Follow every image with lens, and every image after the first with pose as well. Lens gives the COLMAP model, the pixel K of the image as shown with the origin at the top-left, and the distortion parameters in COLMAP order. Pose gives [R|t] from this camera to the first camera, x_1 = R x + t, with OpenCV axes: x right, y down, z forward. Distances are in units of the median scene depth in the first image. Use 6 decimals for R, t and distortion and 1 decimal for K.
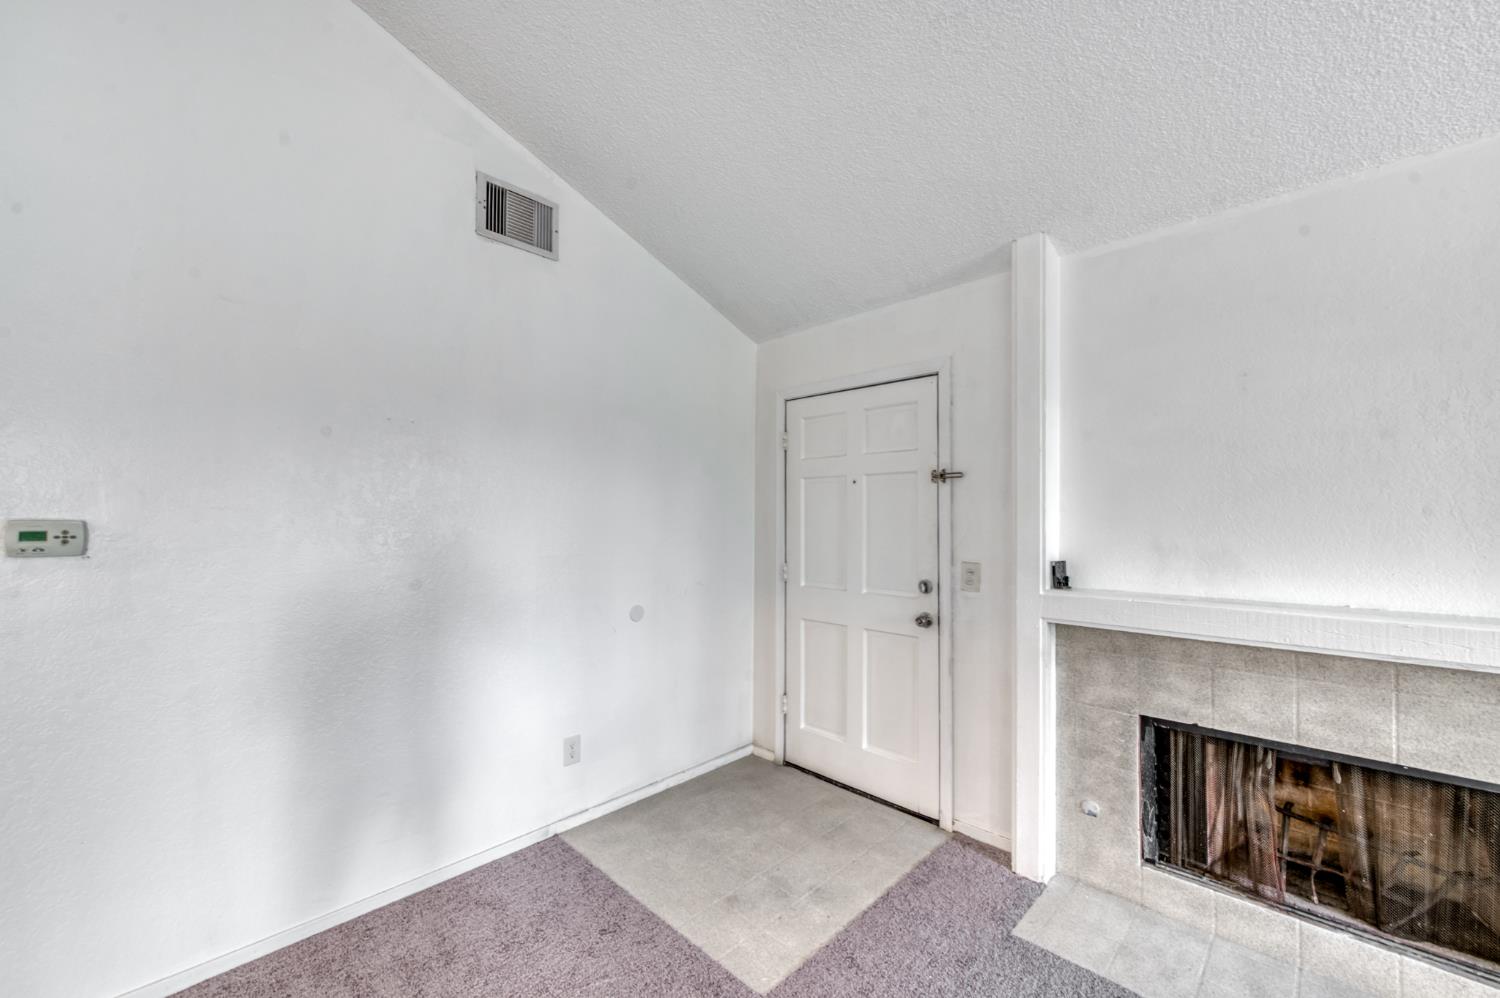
lens RADIAL K [[591.4, 0, 750.2], [0, 591.4, 505.5], [0, 0, 1]] dist [0.000690, 0.000447]
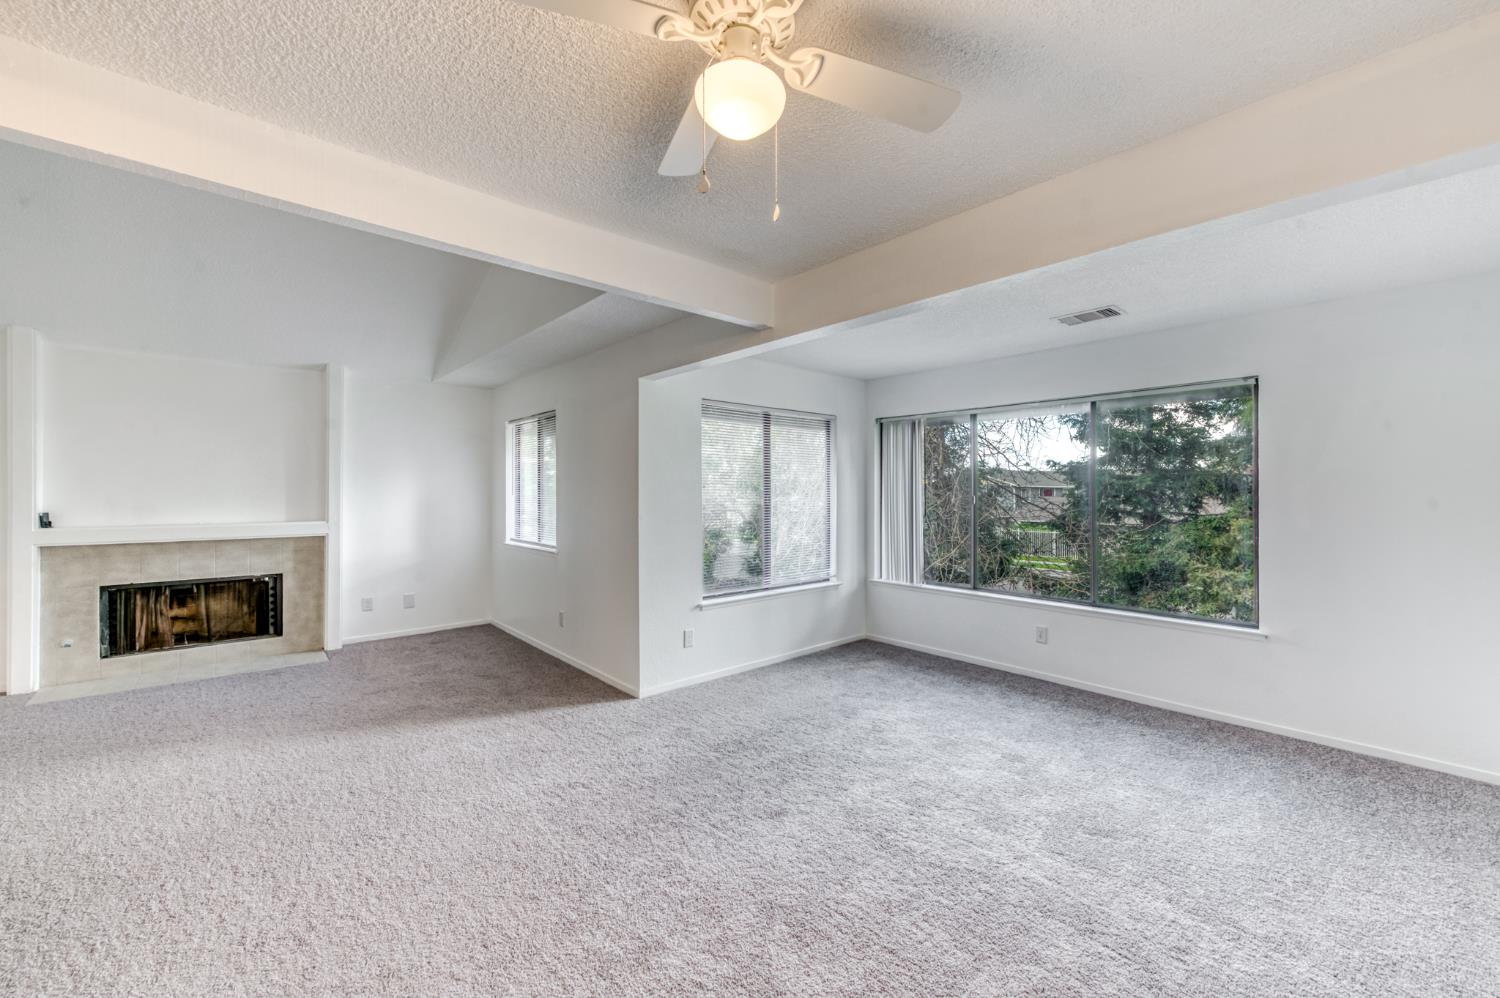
lens RADIAL K [[591.4, 0, 750.2], [0, 591.4, 505.5], [0, 0, 1]] dist [0.000690, 0.000447]
pose [[0.069026, 0.000003, 0.997615, -1.213140], [-0.004918, 0.999988, 0.000338, 0.065426], [-0.997603, -0.004930, 0.069025, -1.363398]]
